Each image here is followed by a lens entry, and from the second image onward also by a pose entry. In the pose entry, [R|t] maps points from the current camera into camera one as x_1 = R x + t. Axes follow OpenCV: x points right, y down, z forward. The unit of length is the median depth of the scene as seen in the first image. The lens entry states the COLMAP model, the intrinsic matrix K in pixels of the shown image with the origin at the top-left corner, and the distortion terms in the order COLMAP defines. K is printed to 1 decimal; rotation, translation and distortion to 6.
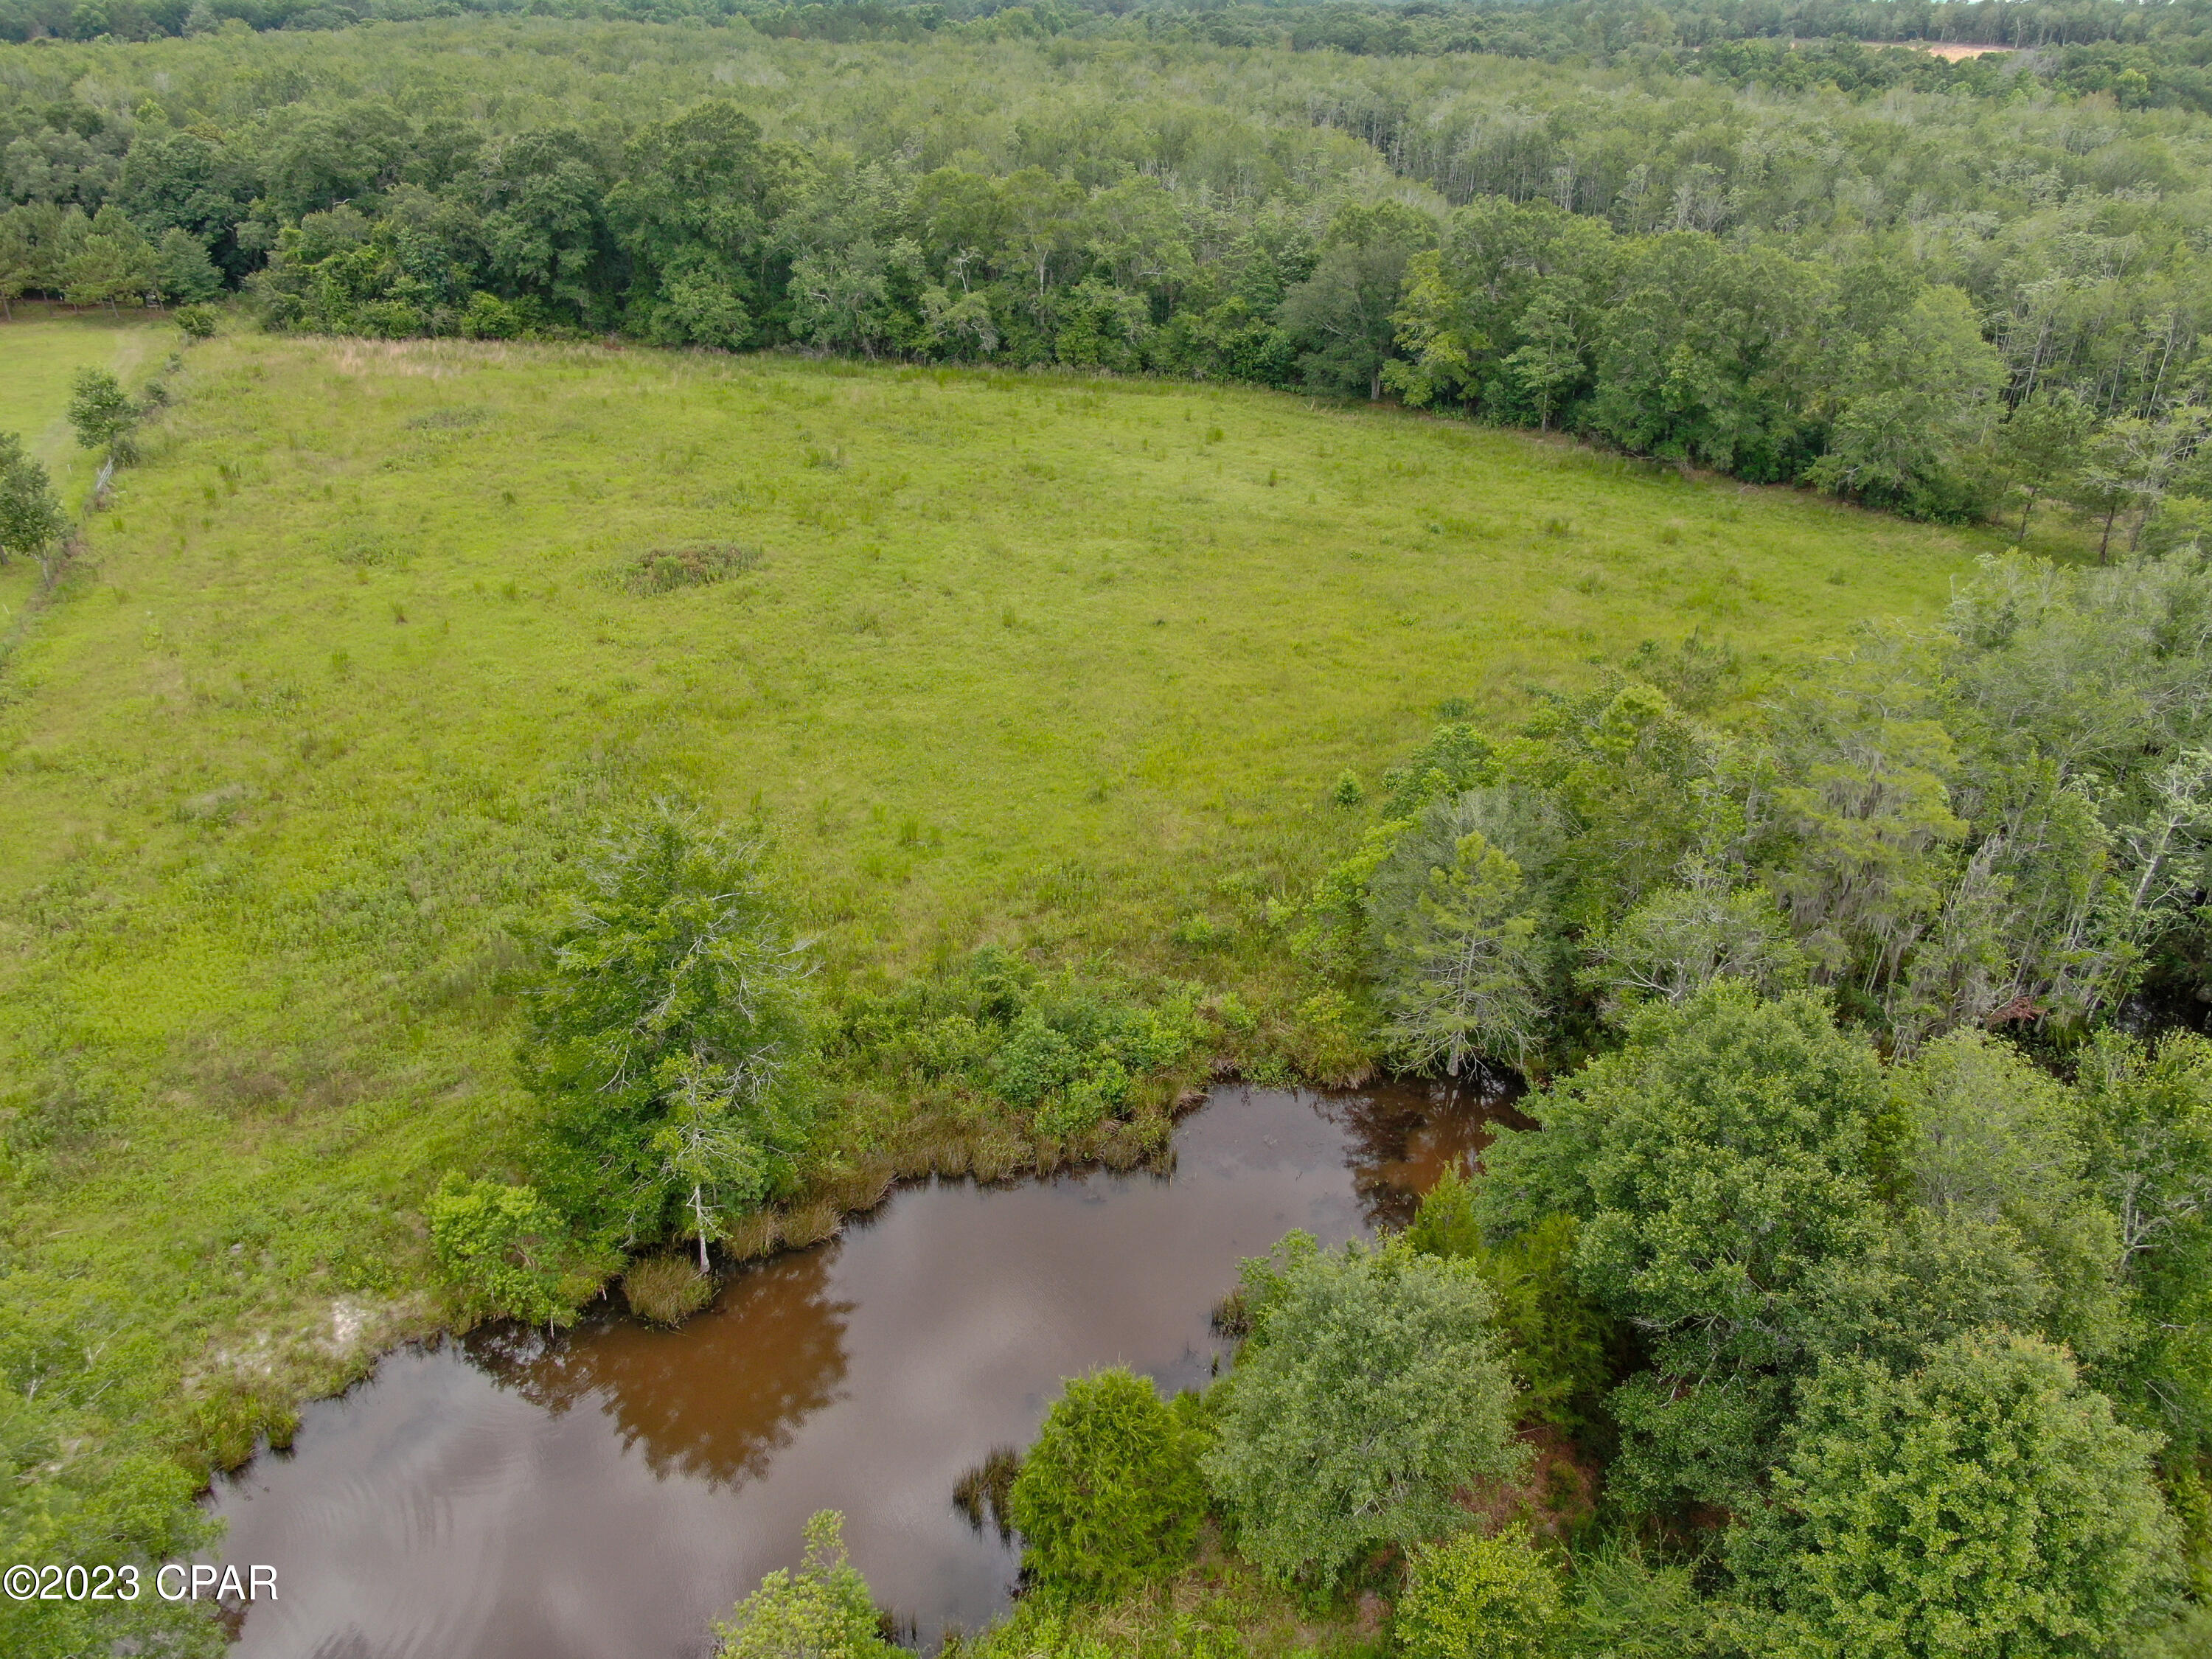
lens RADIAL K [[1561.6, 0, 1104.2], [0, 1561.6, 828.2], [0, 0, 1]] dist [-0.023586, 0.003024]
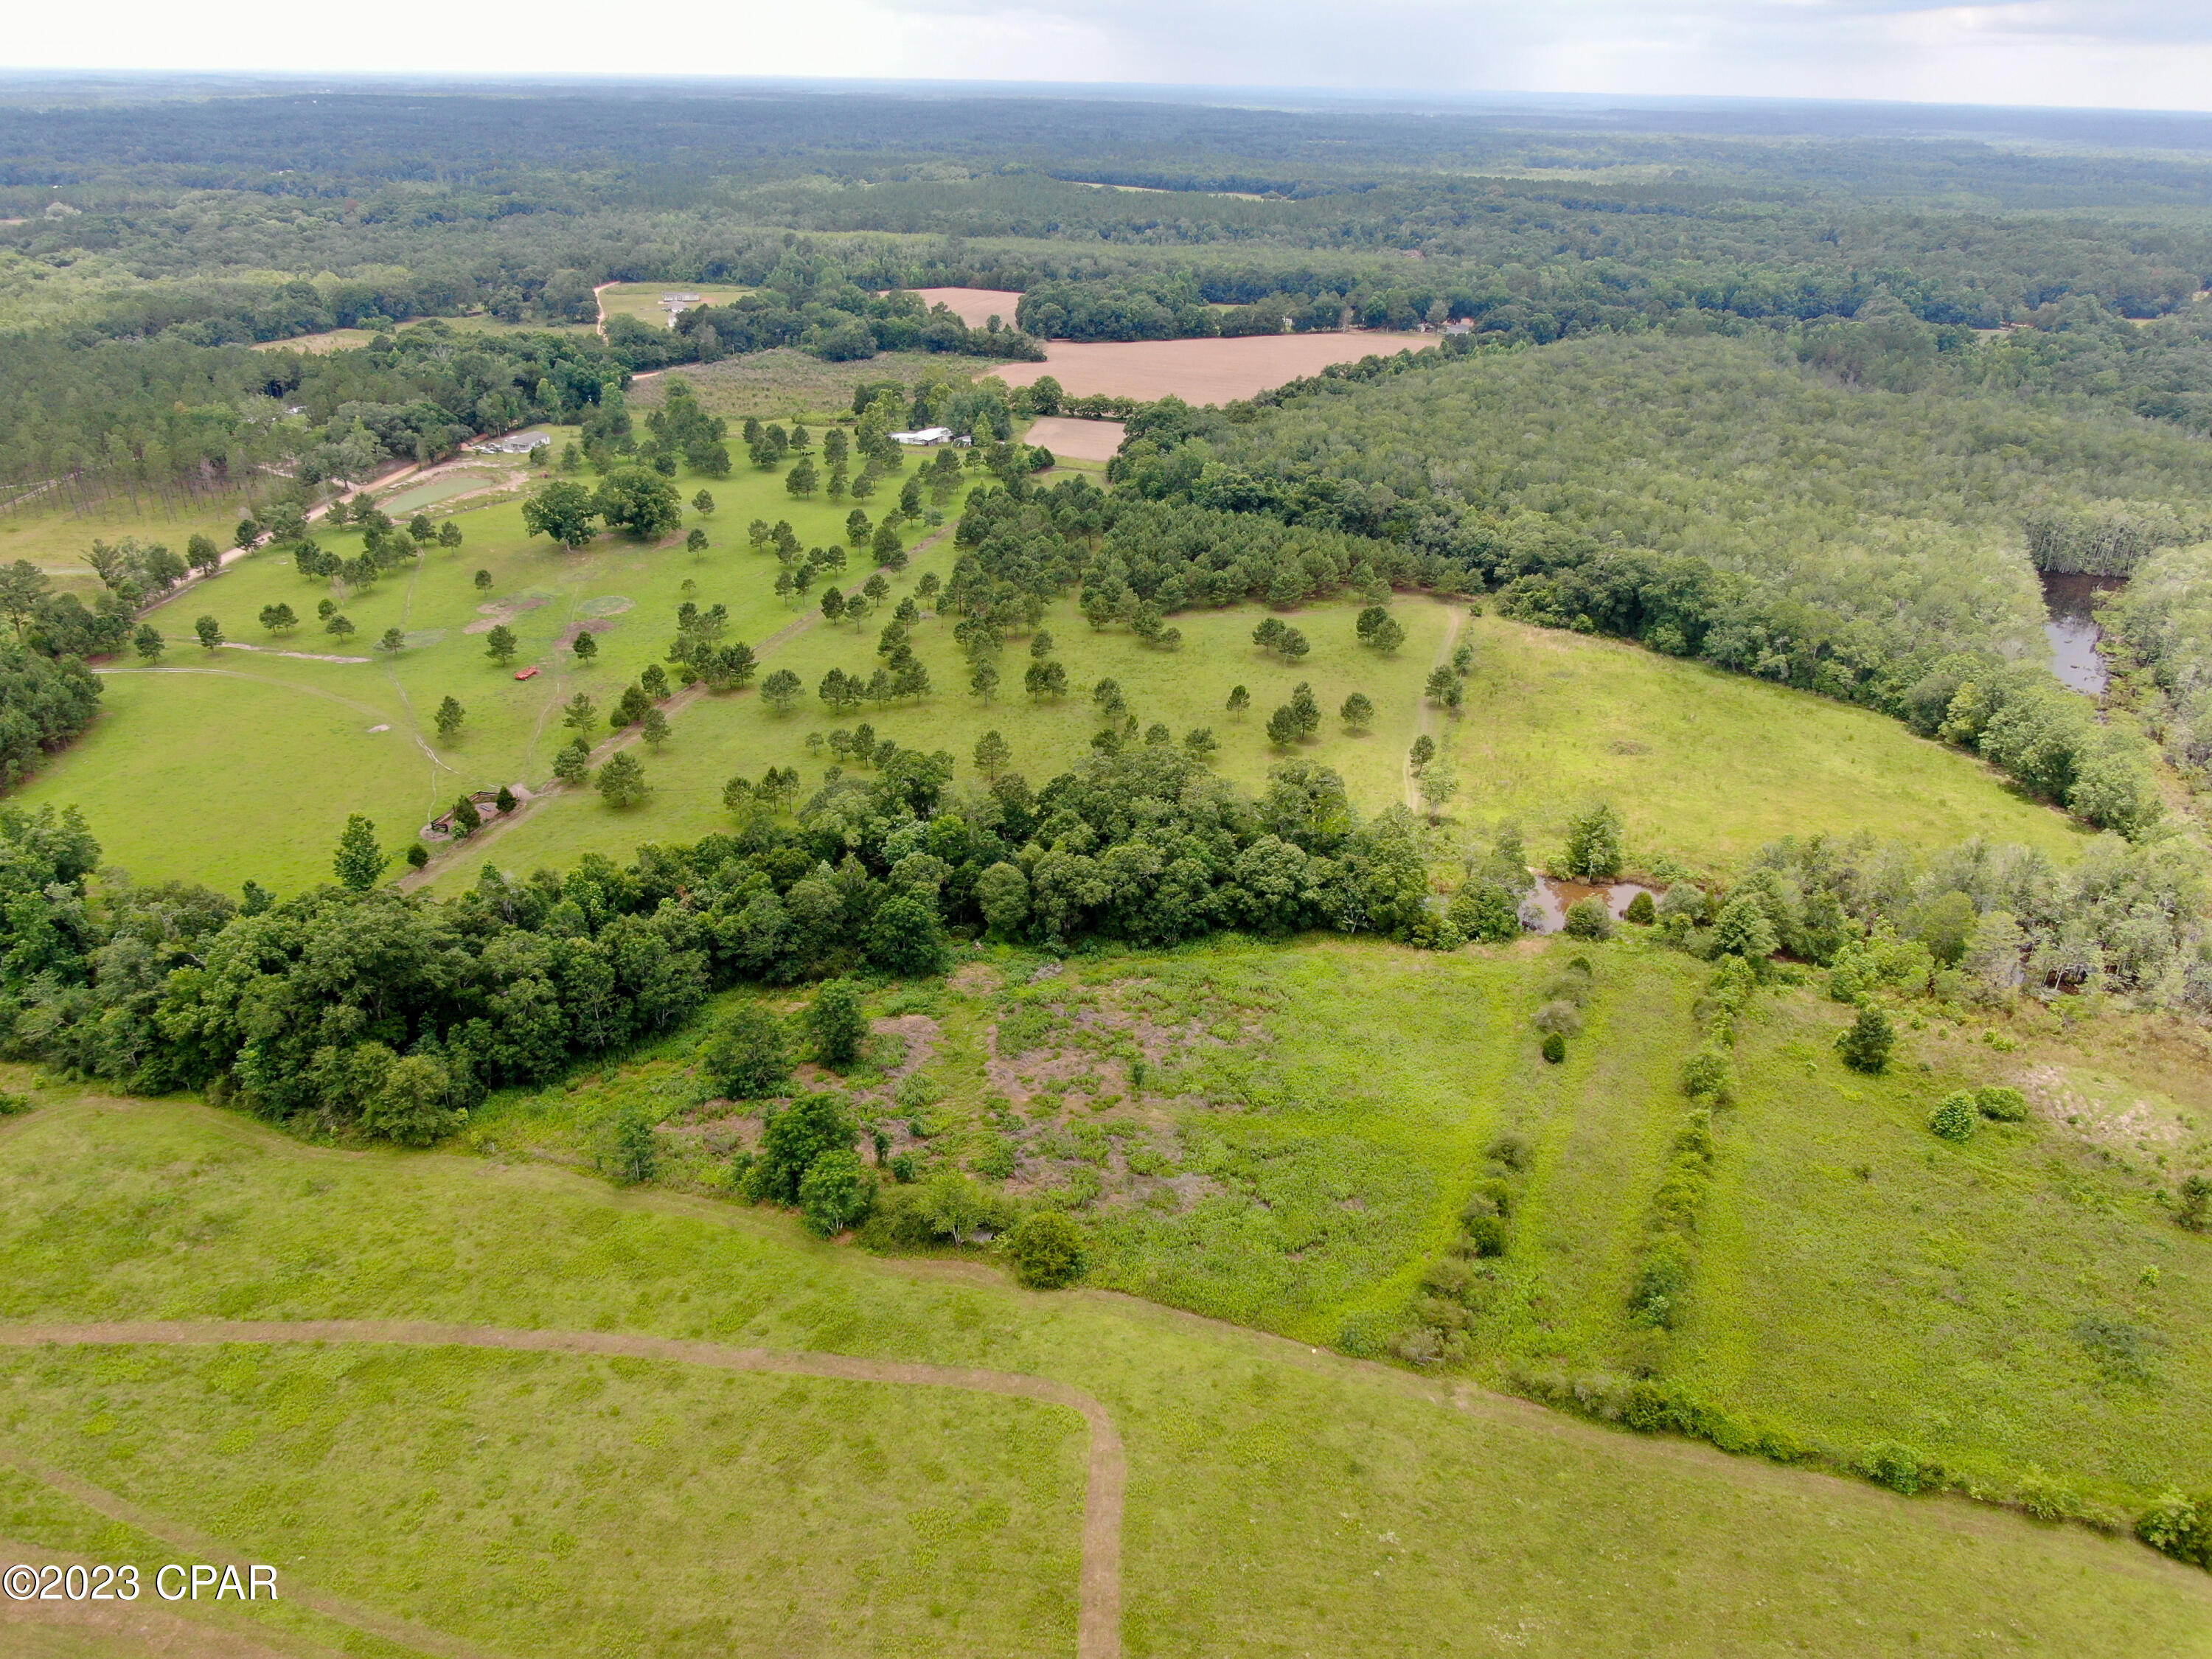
lens RADIAL K [[1561.6, 0, 1105.4], [0, 1561.6, 826.7], [0, 0, 1]] dist [-0.023586, 0.003024]
pose [[0.806856, 0.250863, -0.534838, 0.420688], [-0.278364, 0.959996, 0.030342, 0.127305], [0.521054, 0.124398, 0.844410, -1.524819]]
